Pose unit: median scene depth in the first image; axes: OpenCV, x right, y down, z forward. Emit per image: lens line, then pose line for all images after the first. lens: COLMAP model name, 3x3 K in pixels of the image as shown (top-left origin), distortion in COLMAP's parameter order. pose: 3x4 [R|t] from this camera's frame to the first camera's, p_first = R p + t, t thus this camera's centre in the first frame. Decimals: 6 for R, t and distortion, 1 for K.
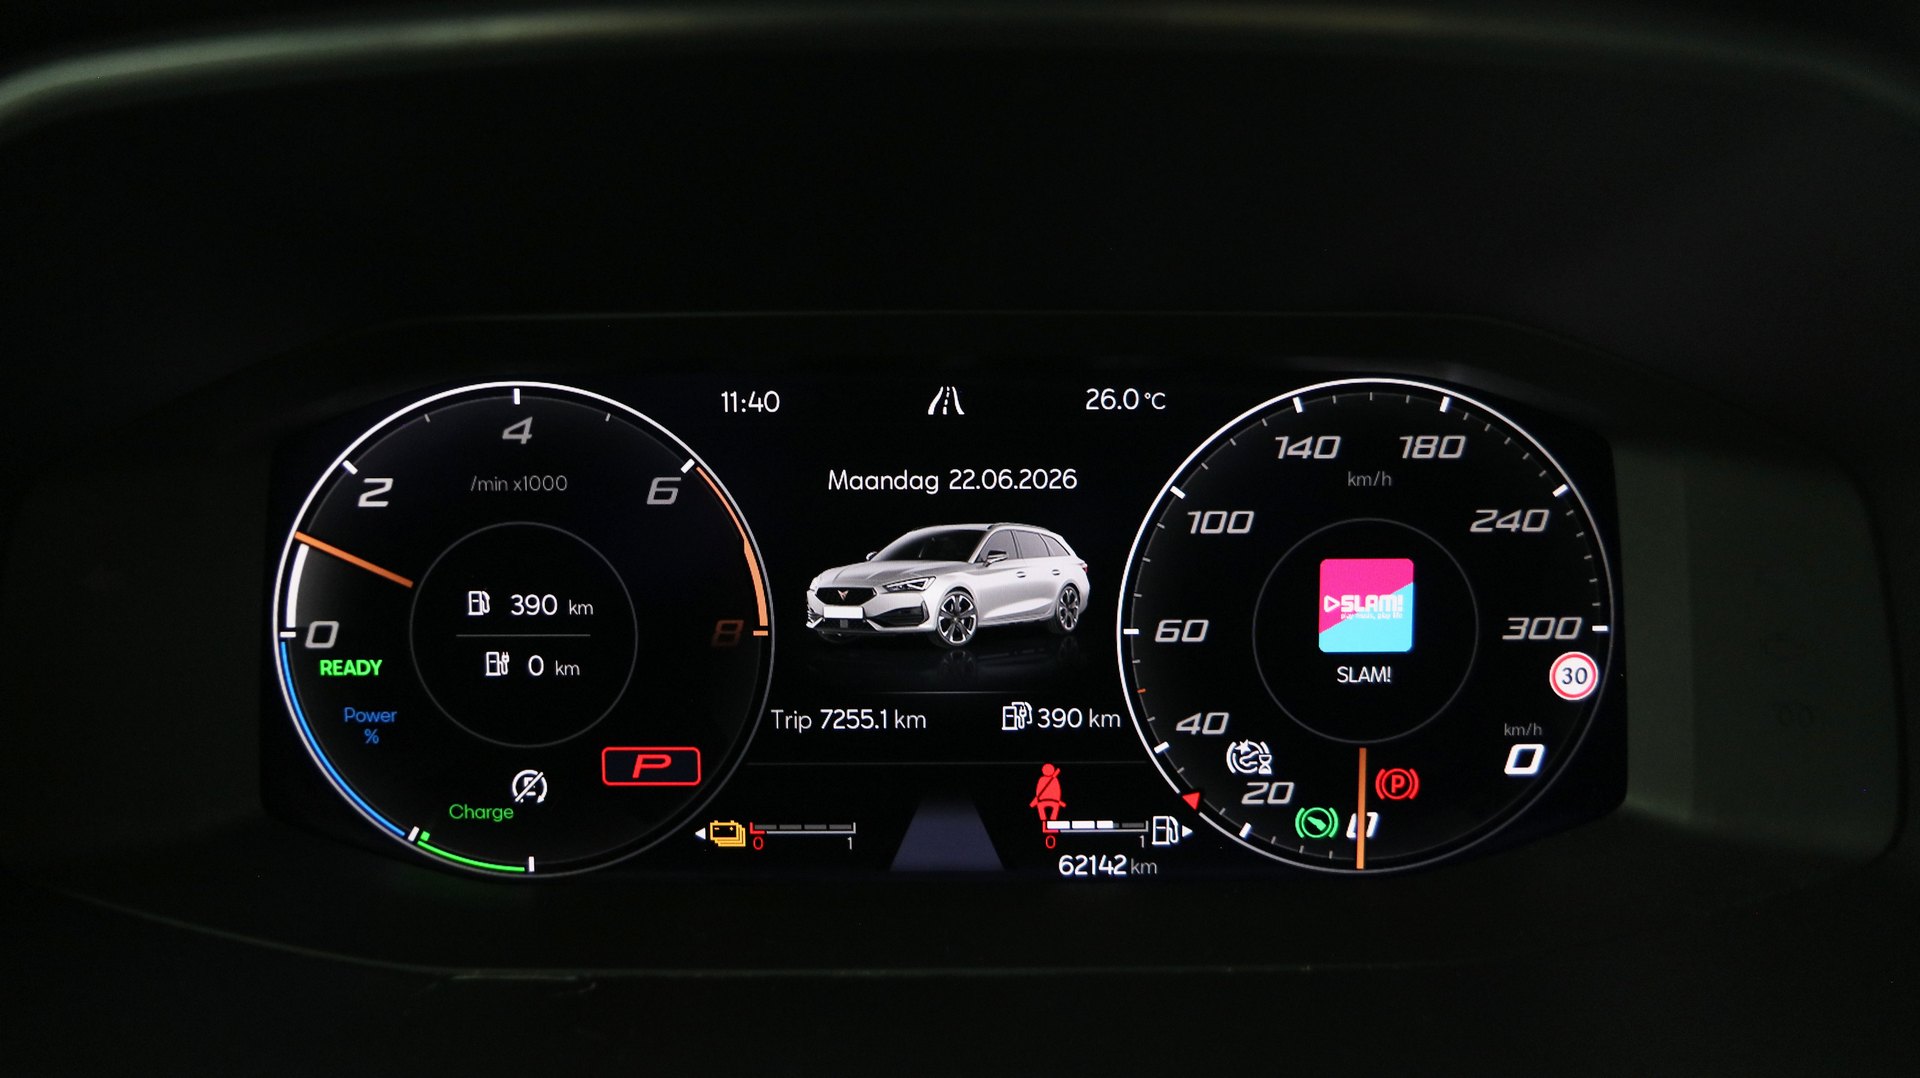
lens RADIAL K [[1441.1, 0, 960.0], [0, 1441.1, 539.0], [0, 0, 1]] dist [-0.016022, 0.001378]
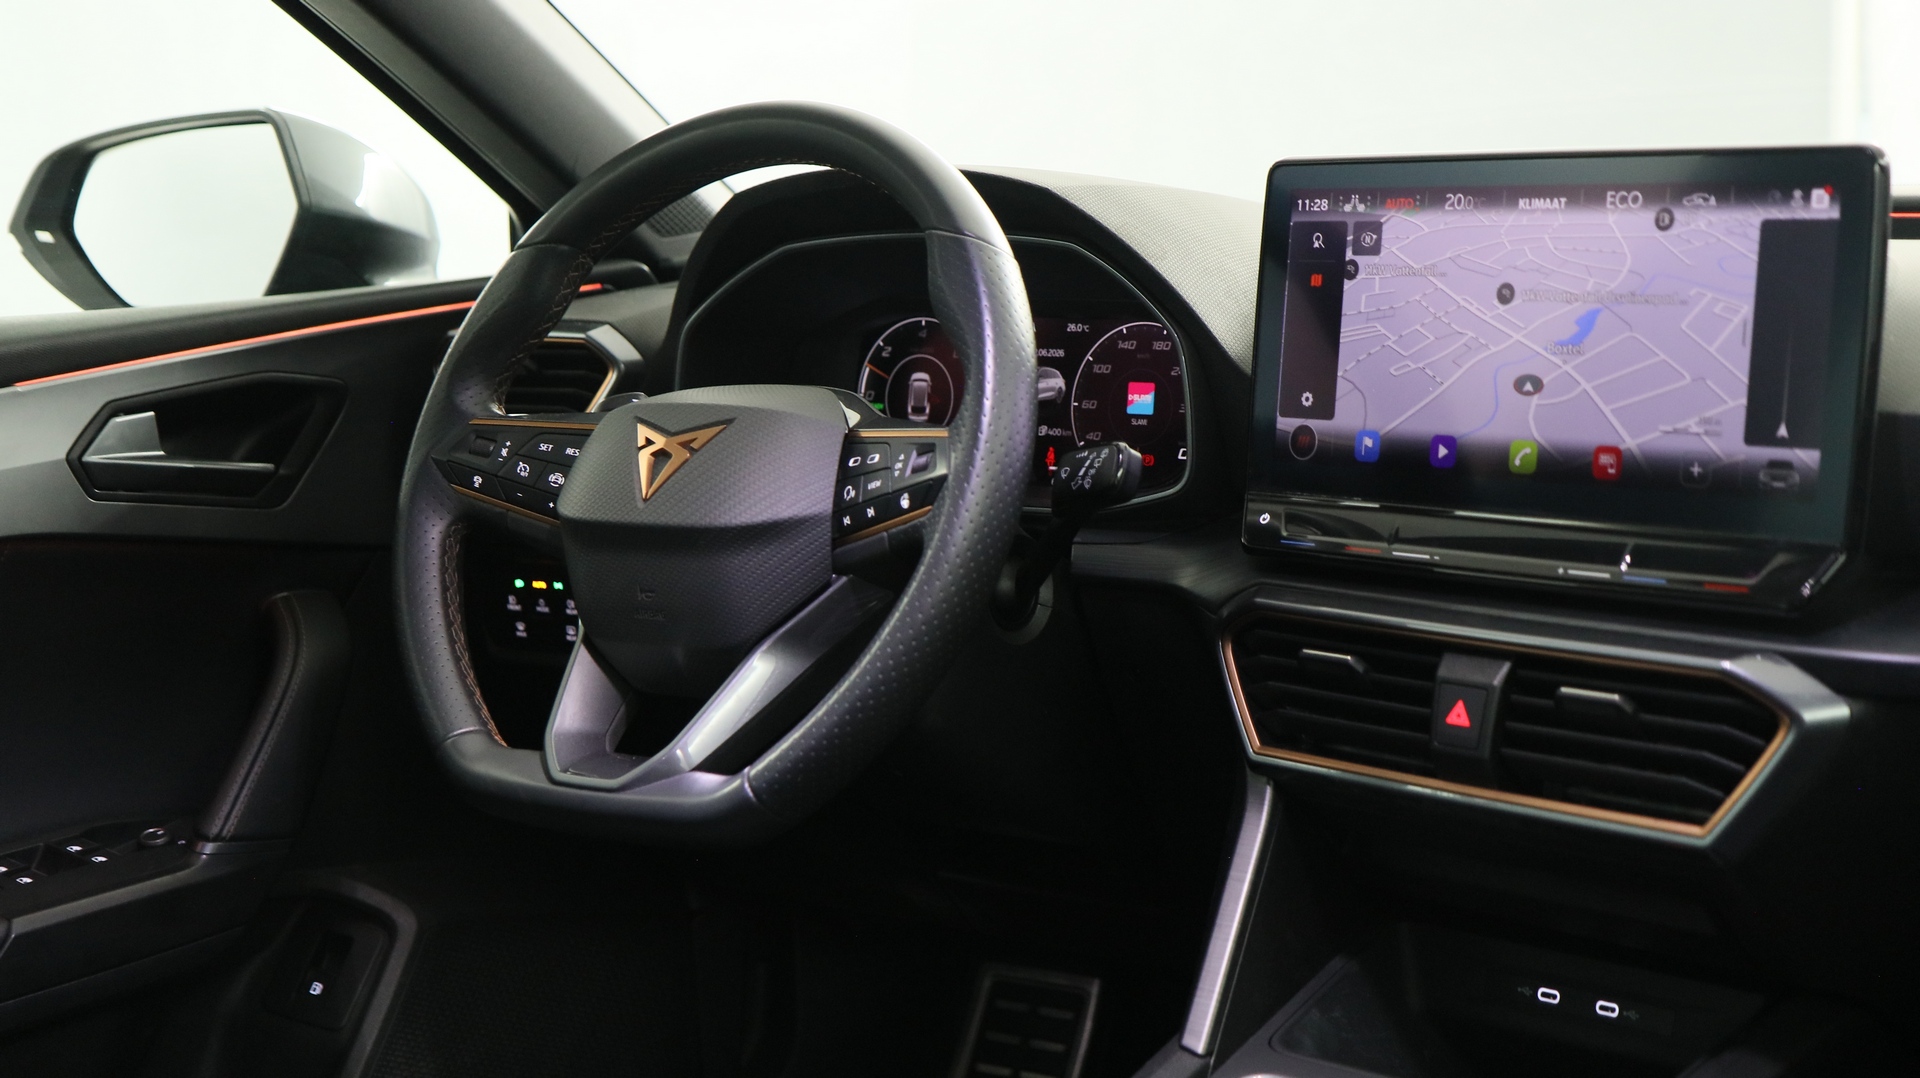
lens RADIAL K [[2849.8, 0, 960.0], [0, 2849.8, 539.0], [0, 0, 1]] dist [-0.012859, 0.002226]
pose [[0.787261, 0.065452, -0.613136, 3.634263], [-0.121443, 0.991333, -0.050107, 0.677895], [0.604542, 0.113909, 0.788386, -3.854933]]
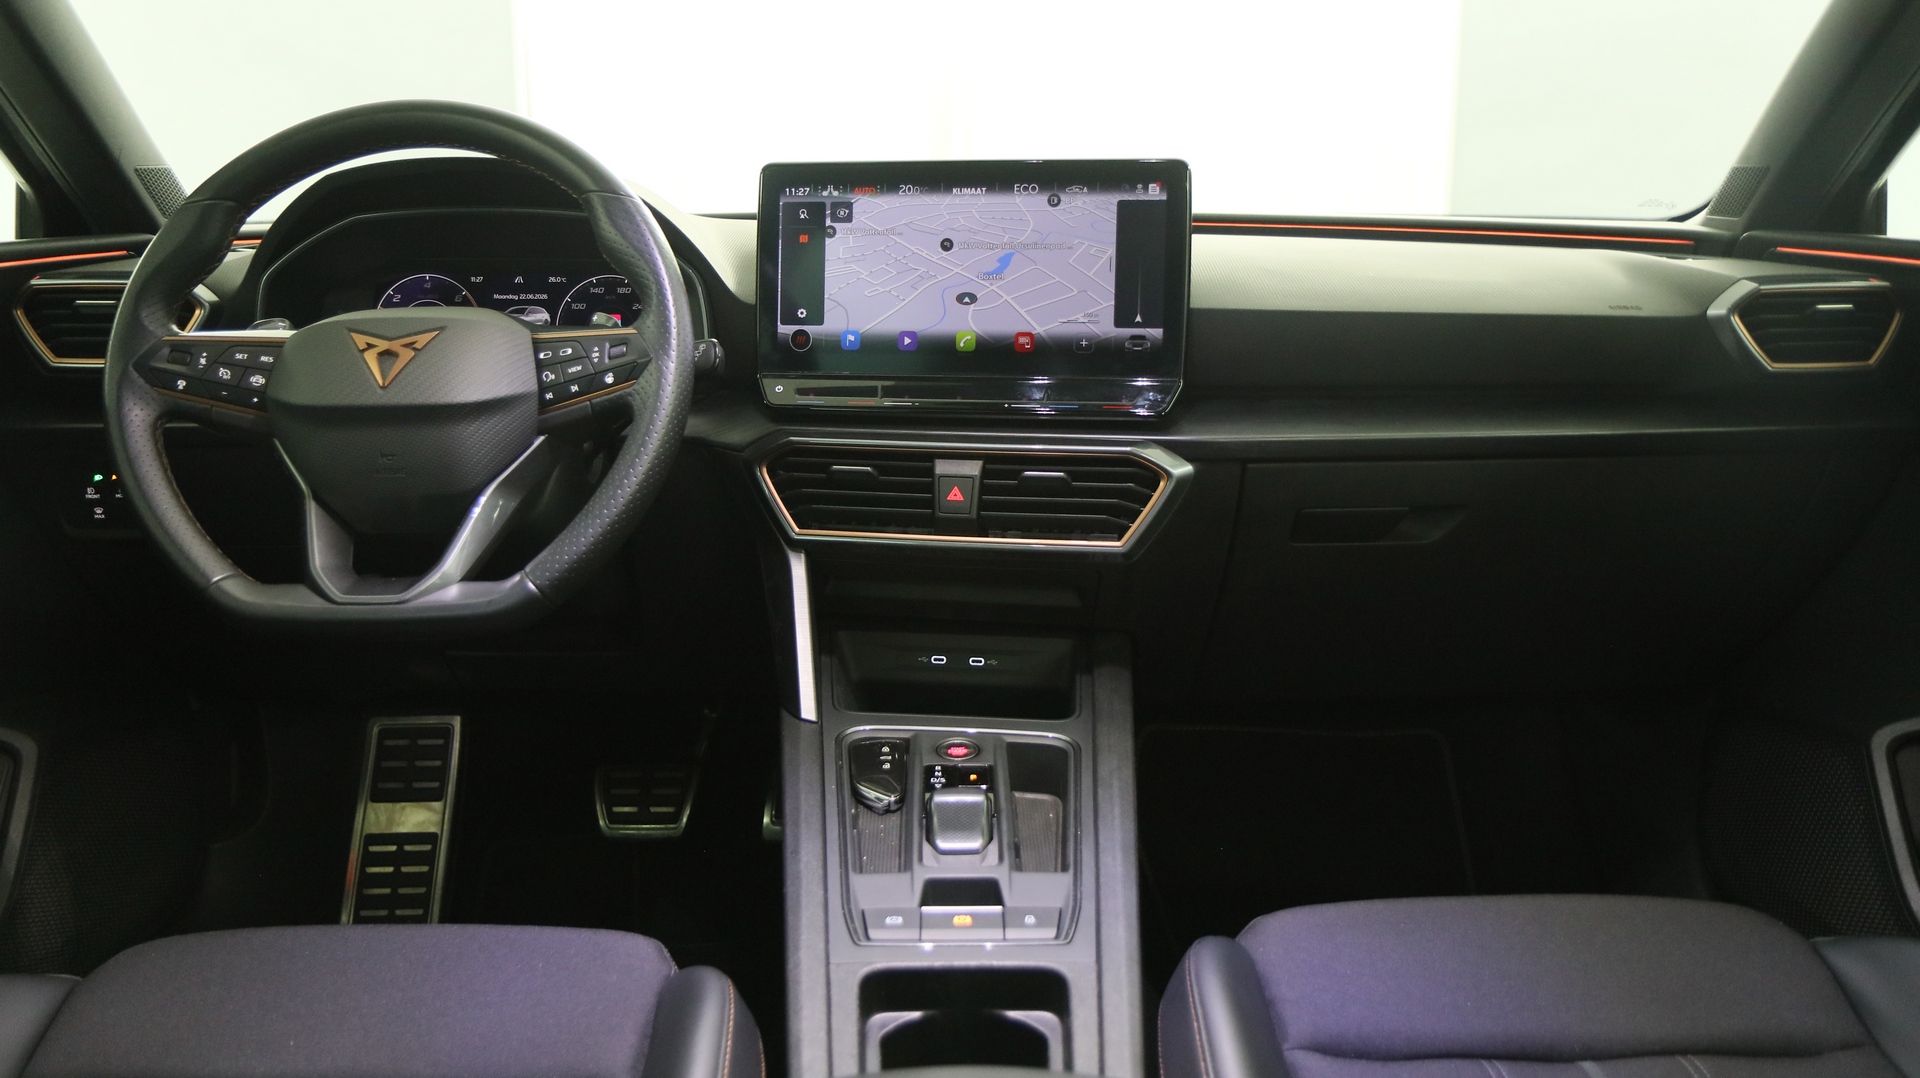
lens RADIAL K [[1462.8, 0, 960.0], [0, 1462.8, 539.0], [0, 0, 1]] dist [-0.011501, 0.002526]
pose [[0.999966, 0.006445, 0.005239, 1.387580], [-0.006210, 0.999029, -0.043620, 0.933775], [-0.005515, 0.043586, 0.999034, -3.672479]]
